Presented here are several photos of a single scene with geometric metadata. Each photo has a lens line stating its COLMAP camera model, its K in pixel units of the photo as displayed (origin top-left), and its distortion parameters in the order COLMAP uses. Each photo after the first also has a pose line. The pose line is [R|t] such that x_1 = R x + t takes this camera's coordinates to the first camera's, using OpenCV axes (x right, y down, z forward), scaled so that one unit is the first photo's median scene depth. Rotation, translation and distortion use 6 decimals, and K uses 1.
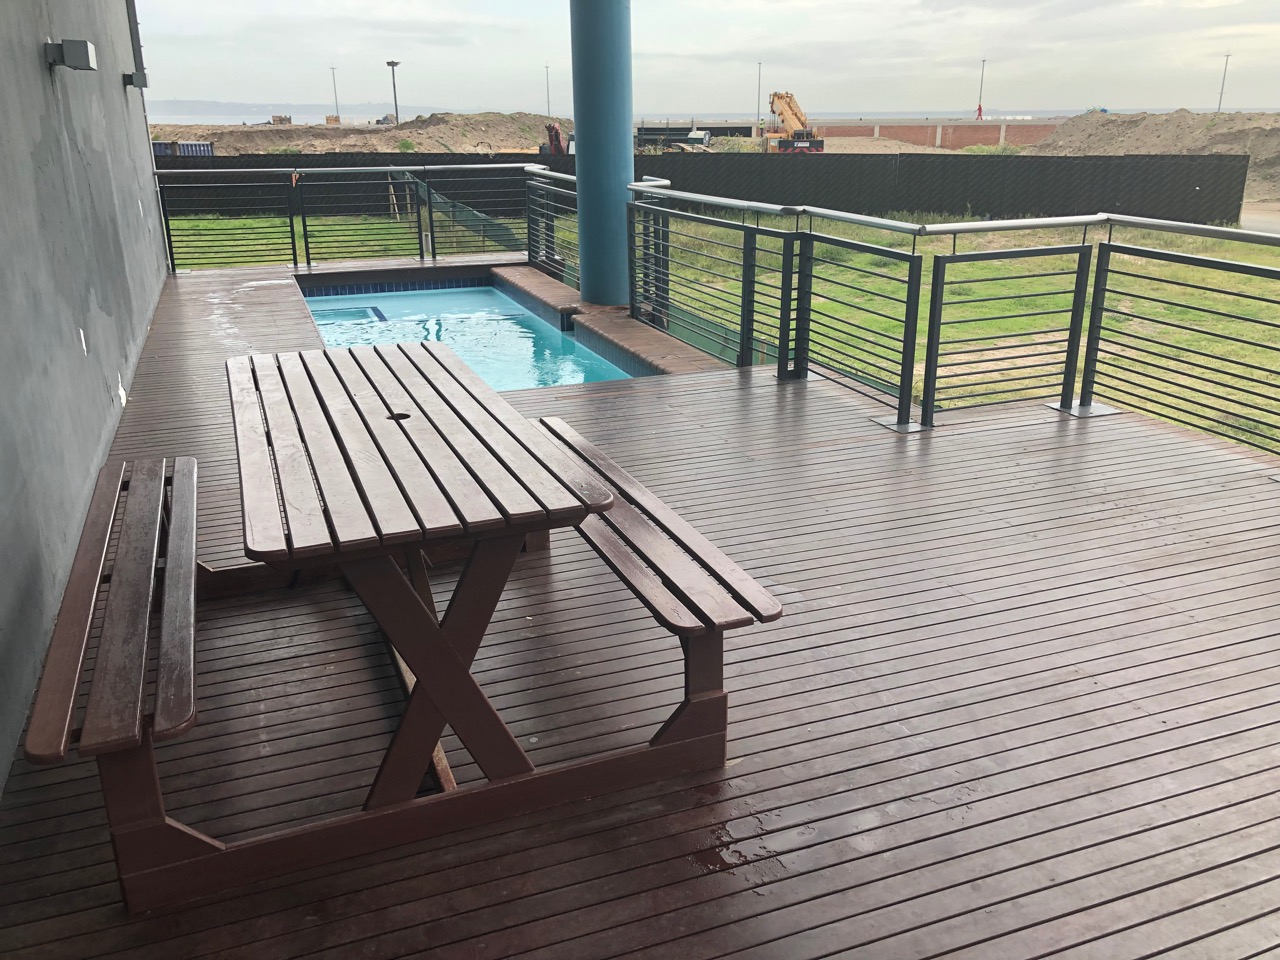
lens RADIAL K [[1058.1, 0, 640.0], [0, 1058.1, 480.0], [0, 0, 1]] dist [0.007552, 0.003776]
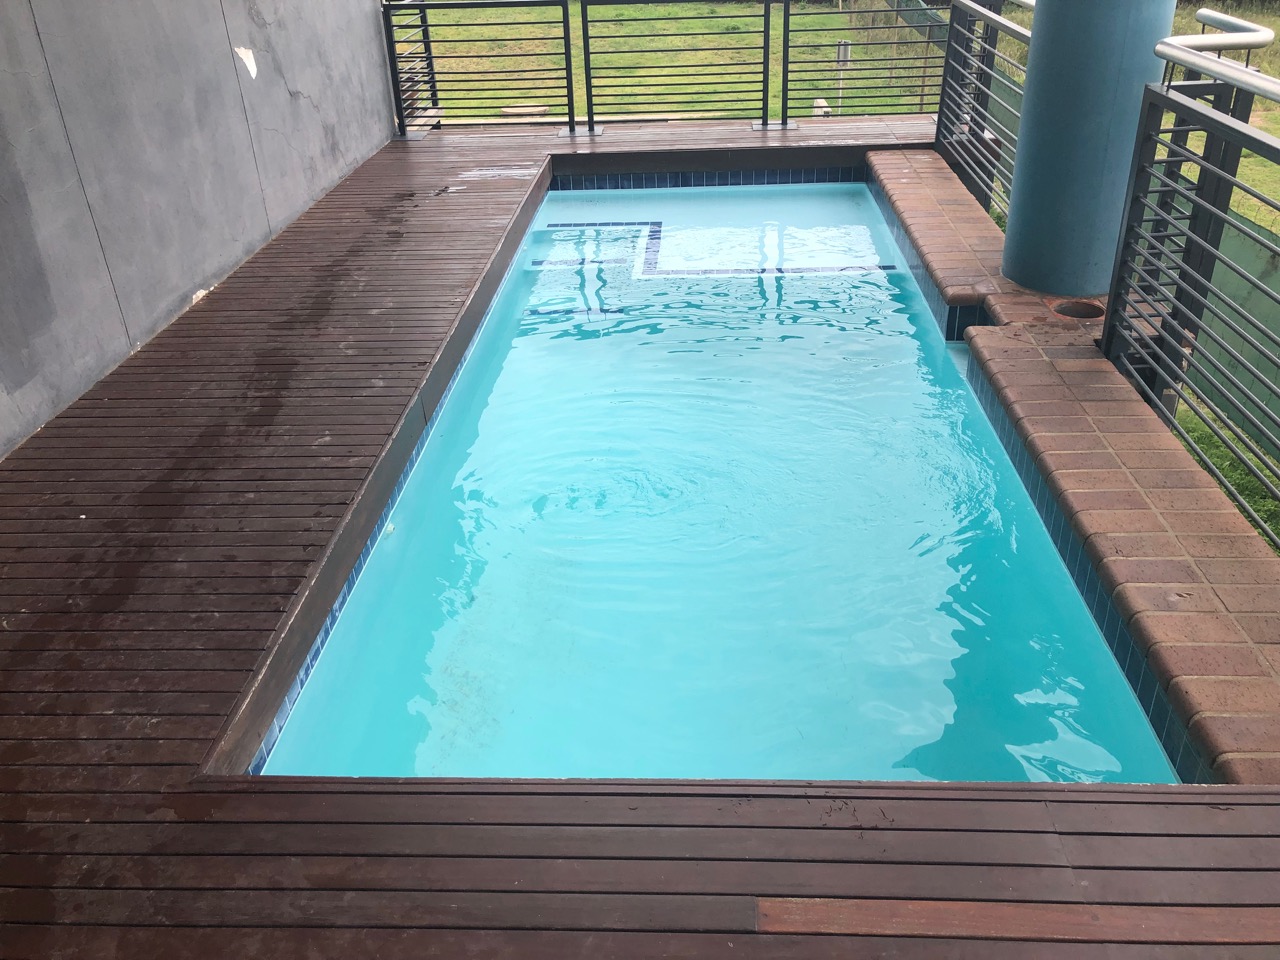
lens RADIAL K [[1058.1, 0, 640.0], [0, 1058.1, 480.0], [0, 0, 1]] dist [0.007552, 0.003776]
pose [[0.915266, 0.170600, -0.364943, -0.011273], [-0.101757, 0.974433, 0.200315, -0.130518], [0.389786, -0.146206, 0.909225, 0.396347]]
